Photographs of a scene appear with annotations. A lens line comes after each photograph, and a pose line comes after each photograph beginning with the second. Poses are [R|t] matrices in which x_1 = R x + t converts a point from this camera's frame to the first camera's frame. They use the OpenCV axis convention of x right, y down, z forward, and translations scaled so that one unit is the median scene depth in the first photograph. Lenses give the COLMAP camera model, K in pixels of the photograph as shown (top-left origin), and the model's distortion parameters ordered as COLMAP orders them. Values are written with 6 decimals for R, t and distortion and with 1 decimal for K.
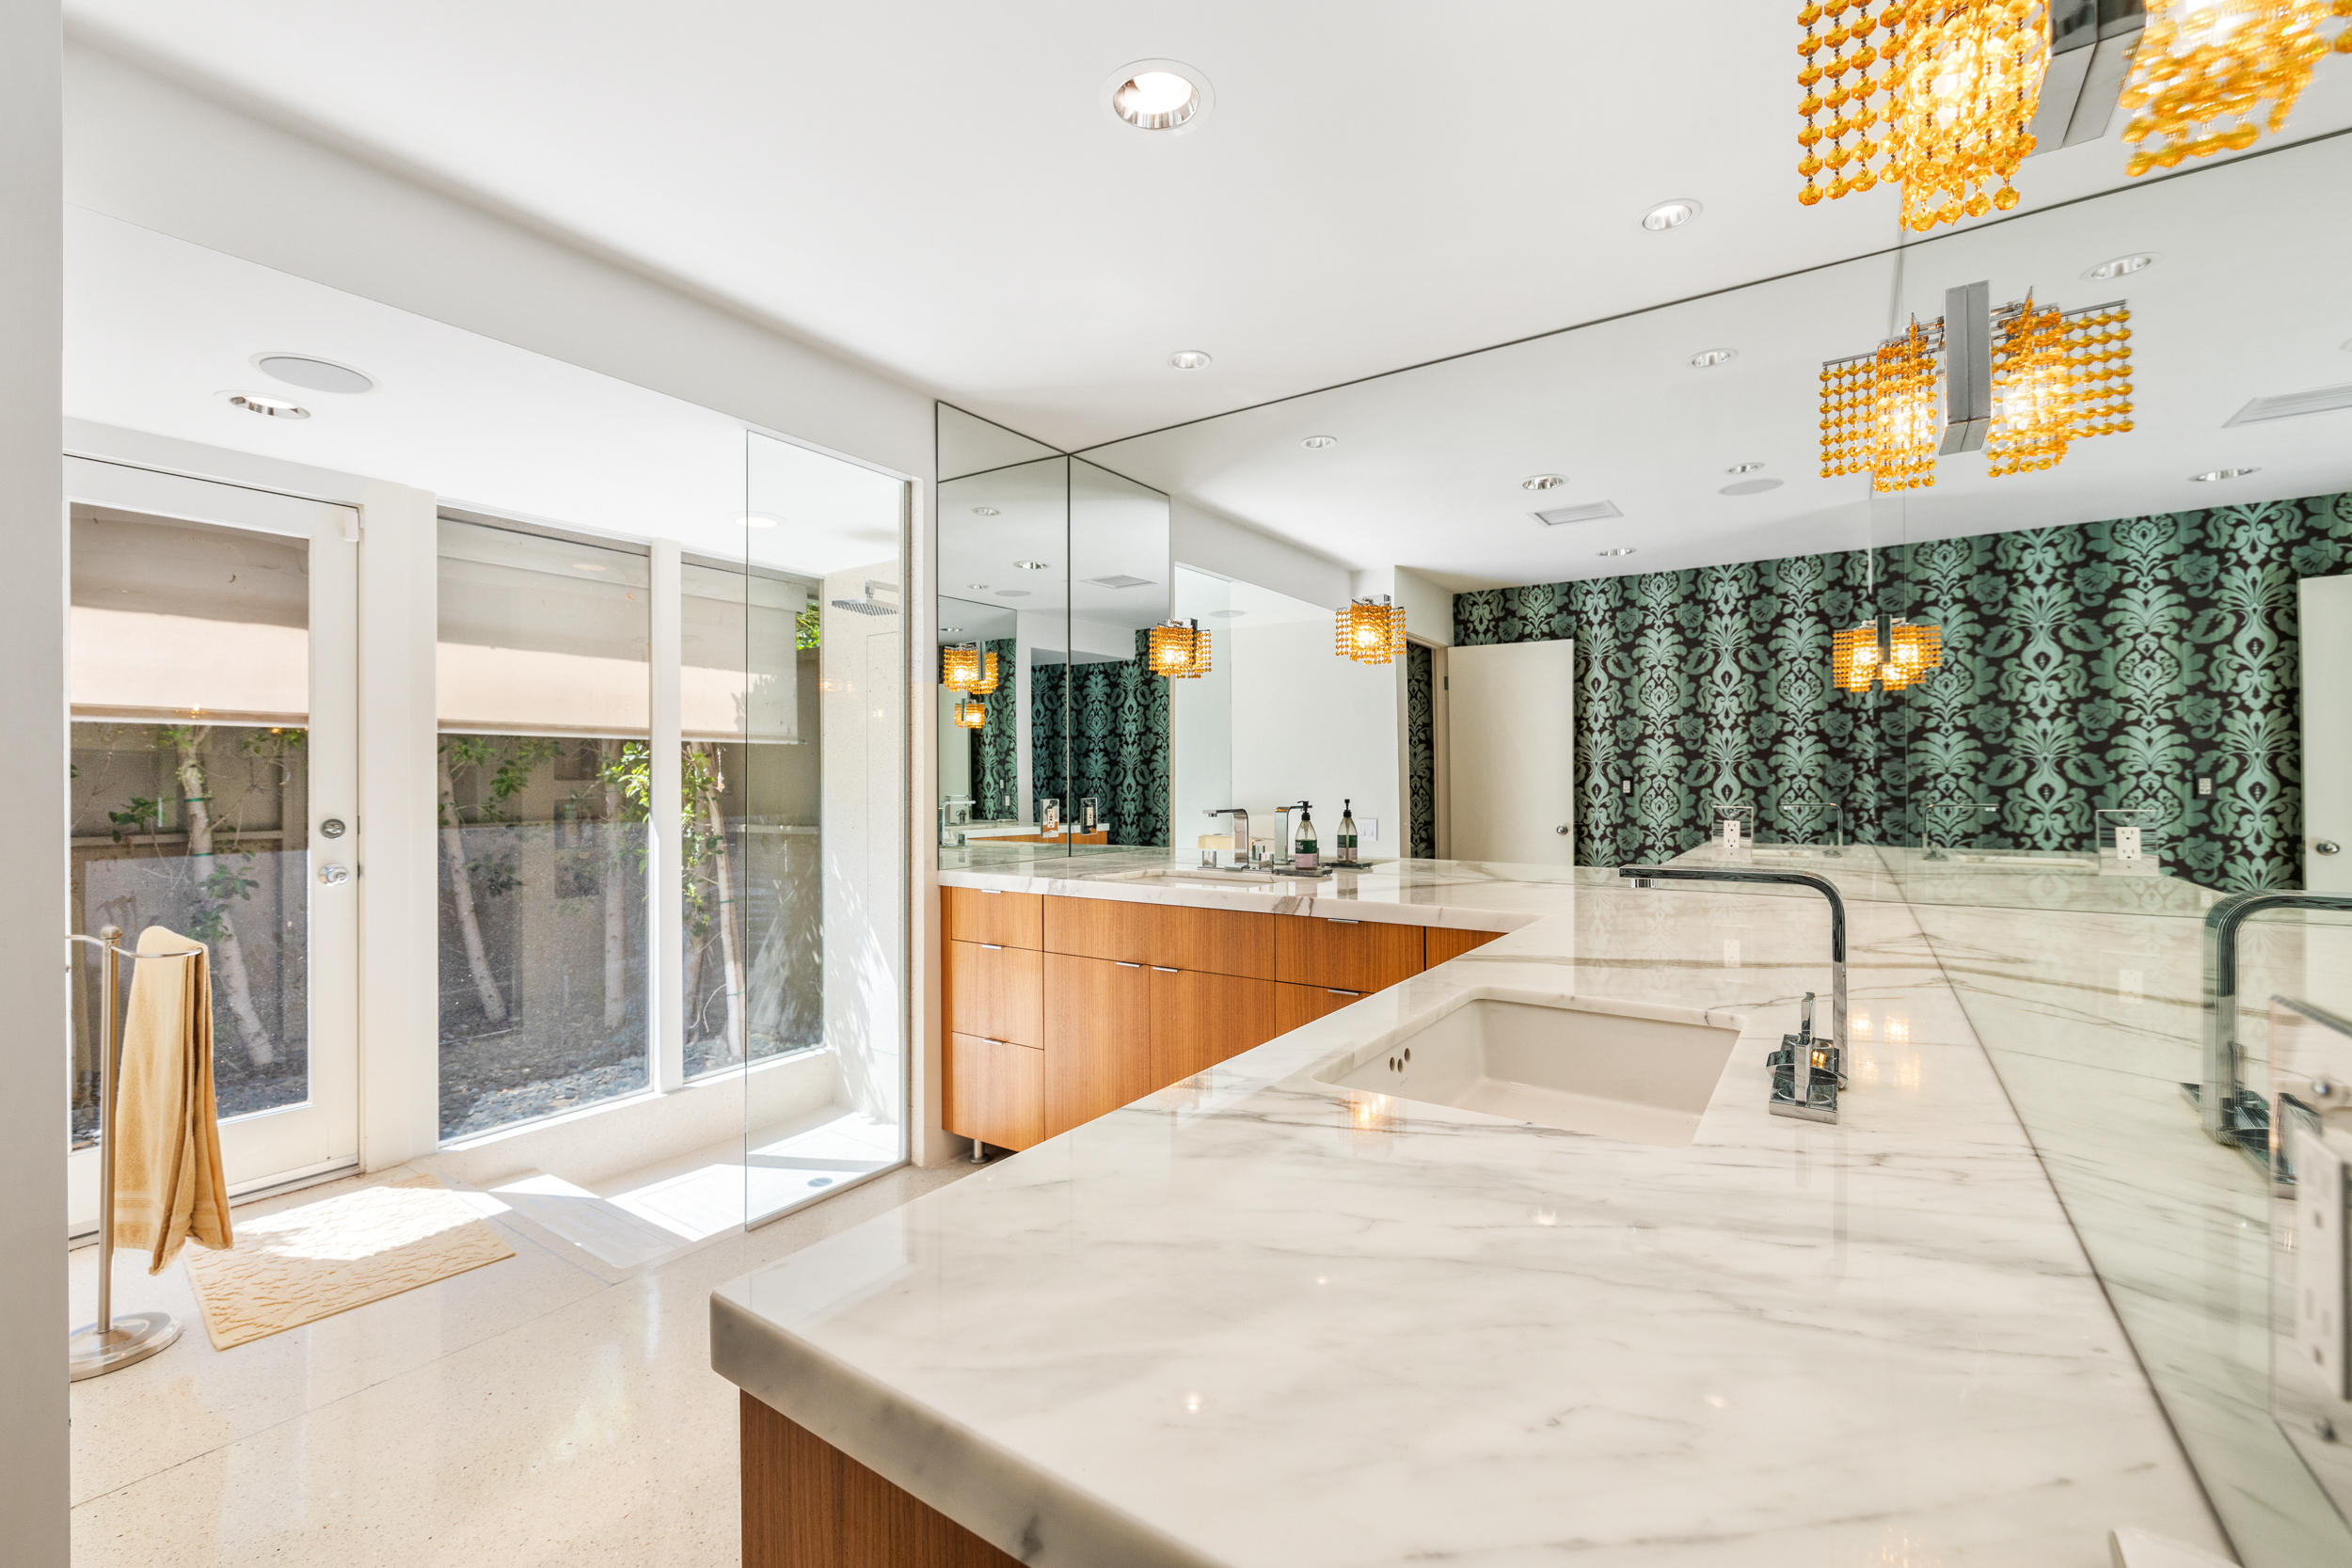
lens RADIAL K [[983.0, 0, 1176.0], [0, 983.0, 784.0], [0, 0, 1]] dist [0.001616, -0.000538]
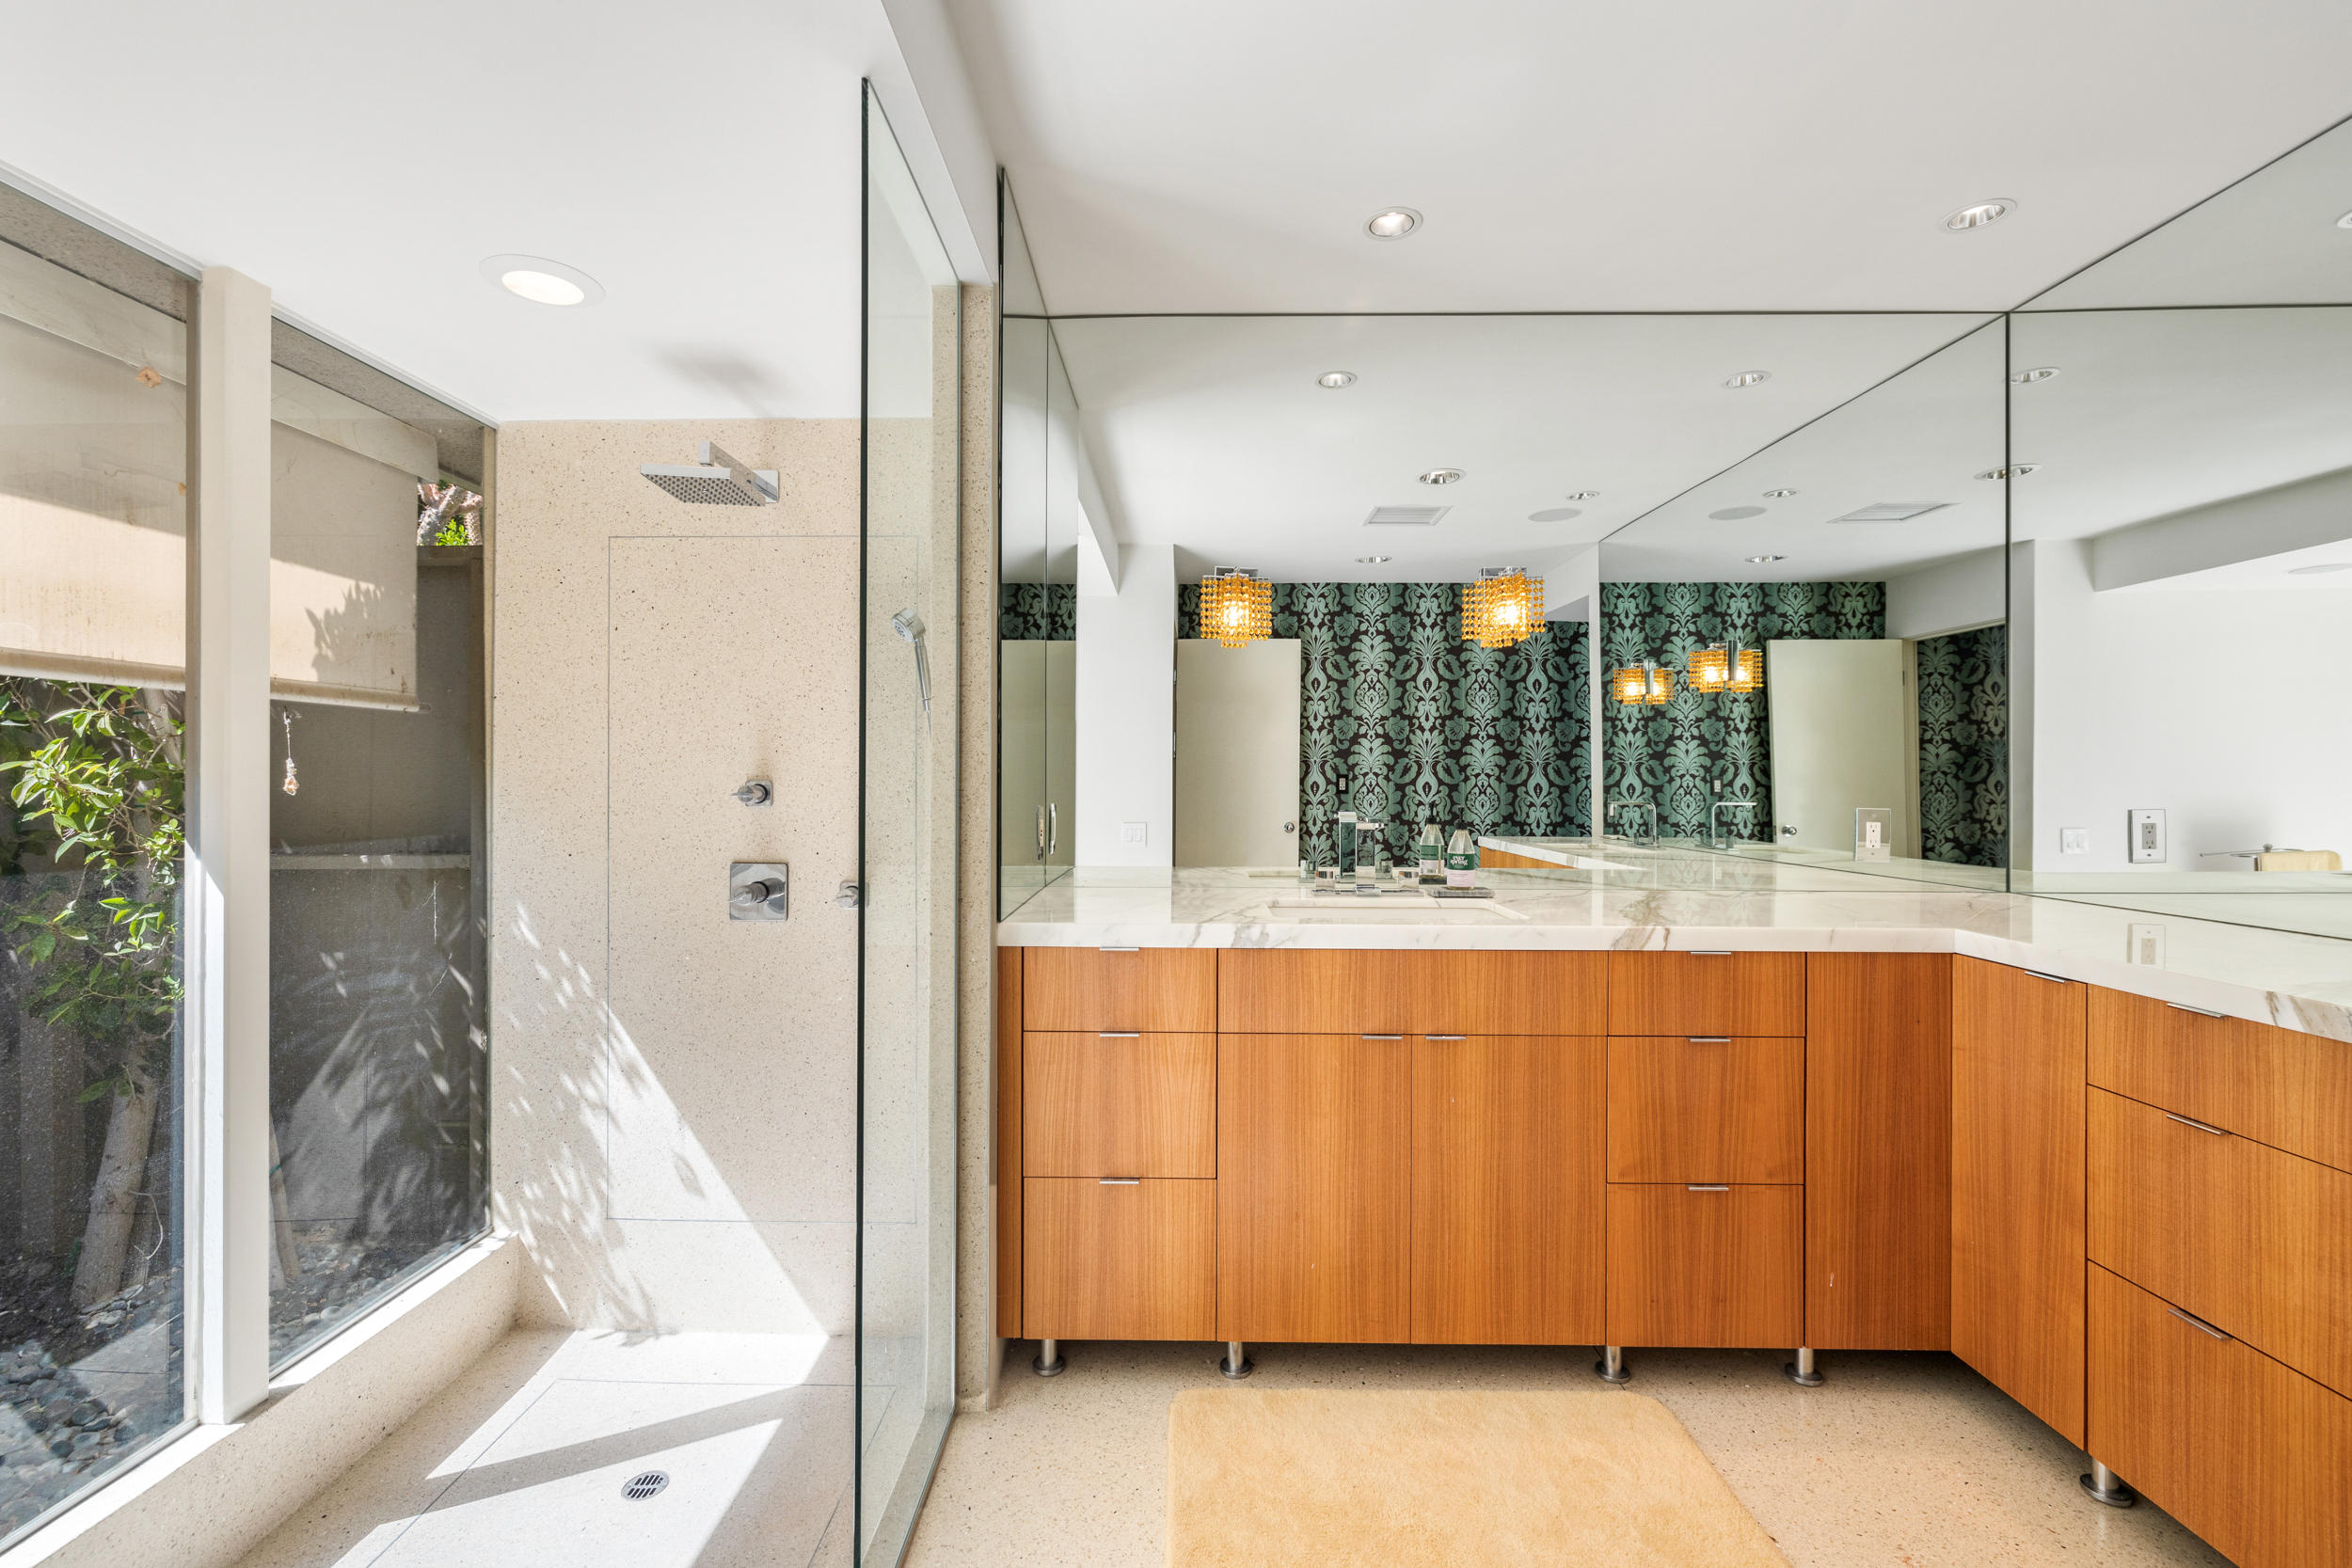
lens RADIAL K [[995.9, 0, 1181.5], [0, 995.9, 755.3], [0, 0, 1]] dist [0.002155, -0.004017]
pose [[0.829596, 0.018388, 0.558061, -0.339843], [-0.006638, 0.999712, -0.023072, -0.003004], [-0.558324, 0.015436, 0.829479, 0.274380]]
